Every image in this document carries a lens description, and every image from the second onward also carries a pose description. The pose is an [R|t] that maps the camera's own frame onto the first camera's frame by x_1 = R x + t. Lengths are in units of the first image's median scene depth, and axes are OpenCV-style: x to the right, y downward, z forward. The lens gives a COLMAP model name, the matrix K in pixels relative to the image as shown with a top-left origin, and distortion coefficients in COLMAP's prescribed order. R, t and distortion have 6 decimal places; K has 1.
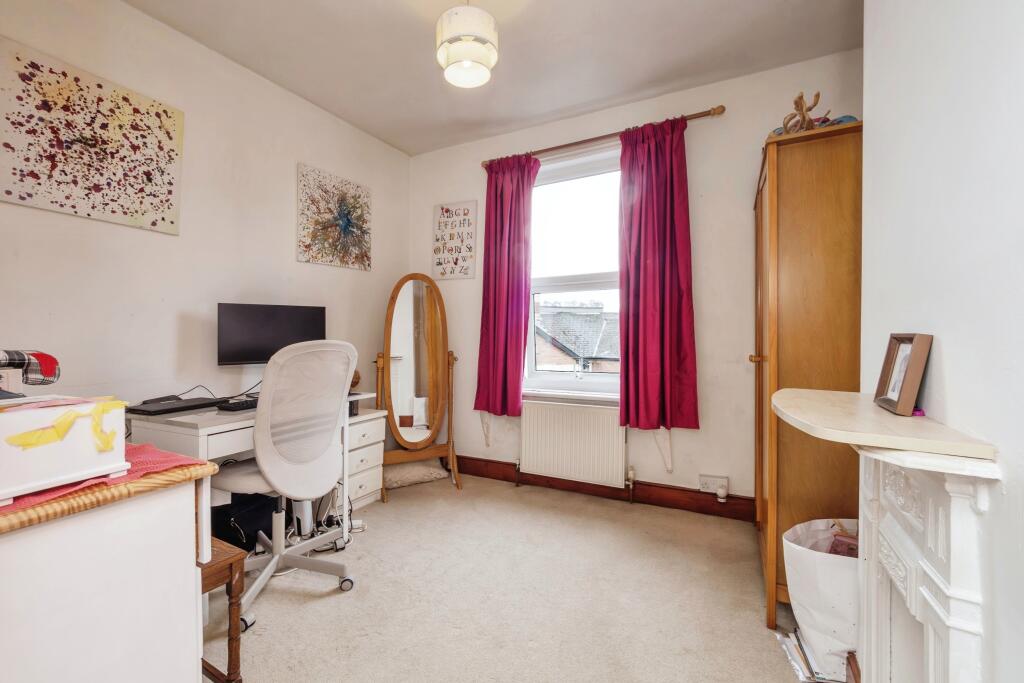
lens RADIAL K [[430.9, 0, 511.5], [0, 430.9, 339.7], [0, 0, 1]] dist [-0.012415, 0.001486]
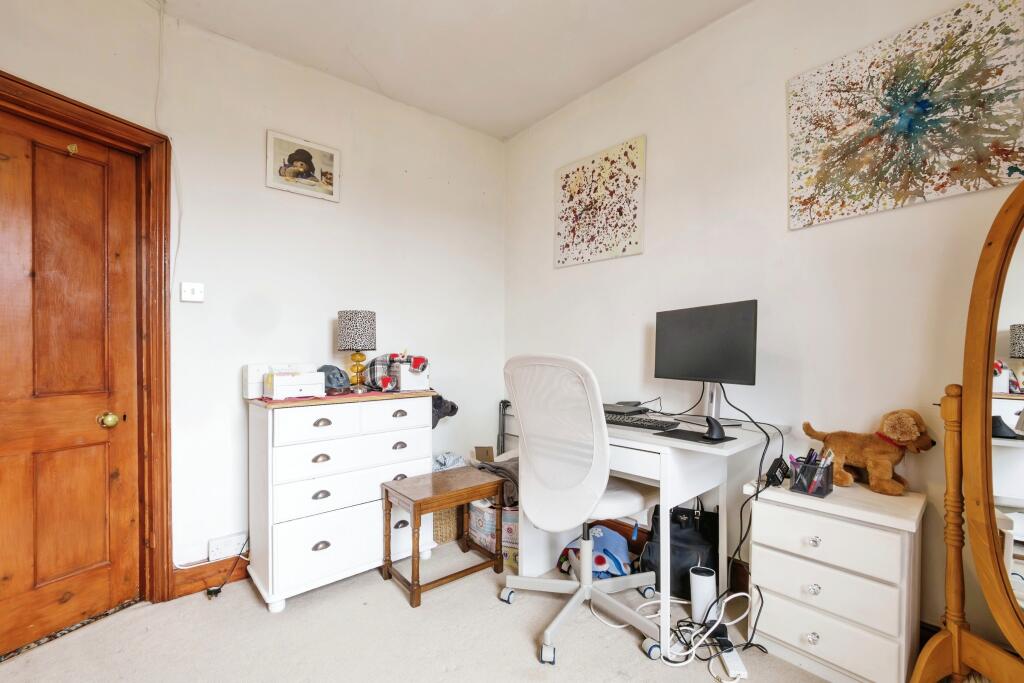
lens RADIAL K [[430.9, 0, 511.3], [0, 430.9, 349.0], [0, 0, 1]] dist [-0.012415, 0.001486]
pose [[-0.368762, 0.003468, -0.929517, 0.354187], [0.000258, 0.999993, 0.003629, -0.008133], [0.929524, 0.001098, -0.368760, 1.132974]]
